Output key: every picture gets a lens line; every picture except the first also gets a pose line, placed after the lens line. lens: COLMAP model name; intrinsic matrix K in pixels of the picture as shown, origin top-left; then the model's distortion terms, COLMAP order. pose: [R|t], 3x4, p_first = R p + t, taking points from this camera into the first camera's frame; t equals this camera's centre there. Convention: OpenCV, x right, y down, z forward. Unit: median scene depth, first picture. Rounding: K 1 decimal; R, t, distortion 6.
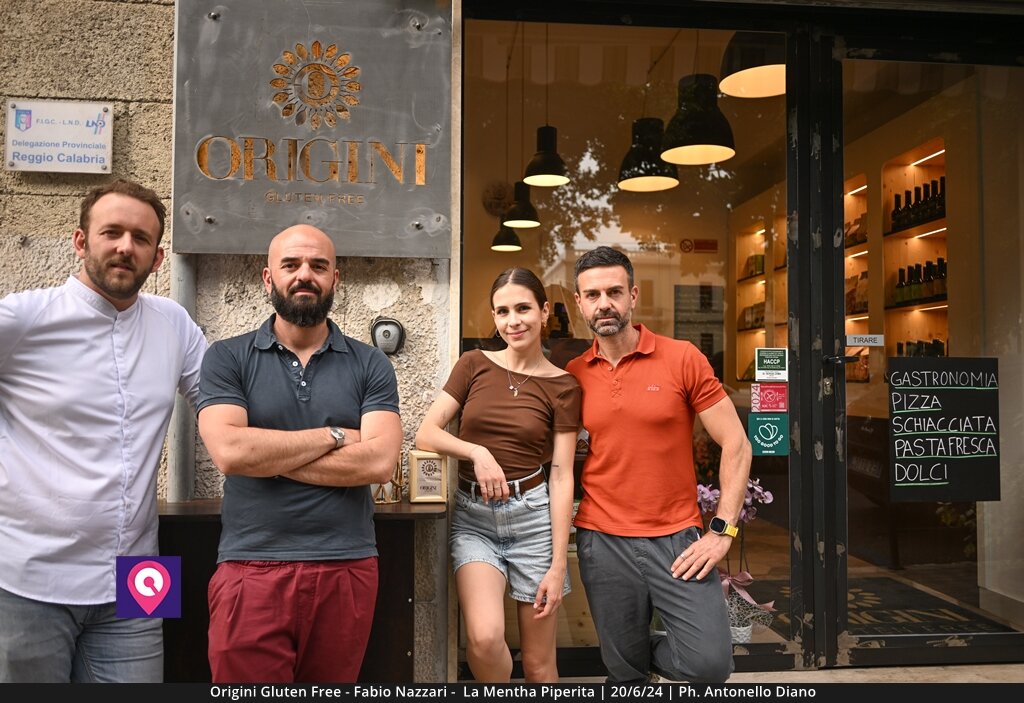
lens RADIAL K [[806.4, 0, 505.0], [0, 806.4, 352.9], [0, 0, 1]] dist [0.004159, -0.010142]
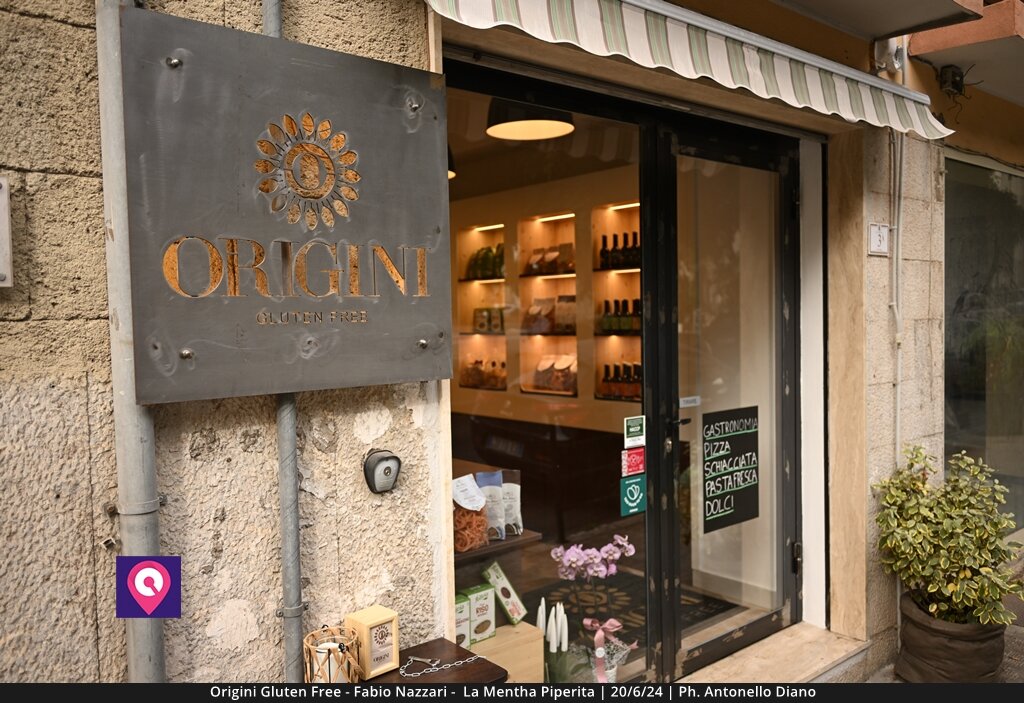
lens RADIAL K [[806.4, 0, 506.8], [0, 806.4, 353.5], [0, 0, 1]] dist [0.004159, -0.010142]
pose [[0.822125, -0.047547, 0.567318, -0.511115], [0.007377, 0.997312, 0.072894, -0.204712], [-0.569259, -0.055743, 0.820266, 0.233504]]
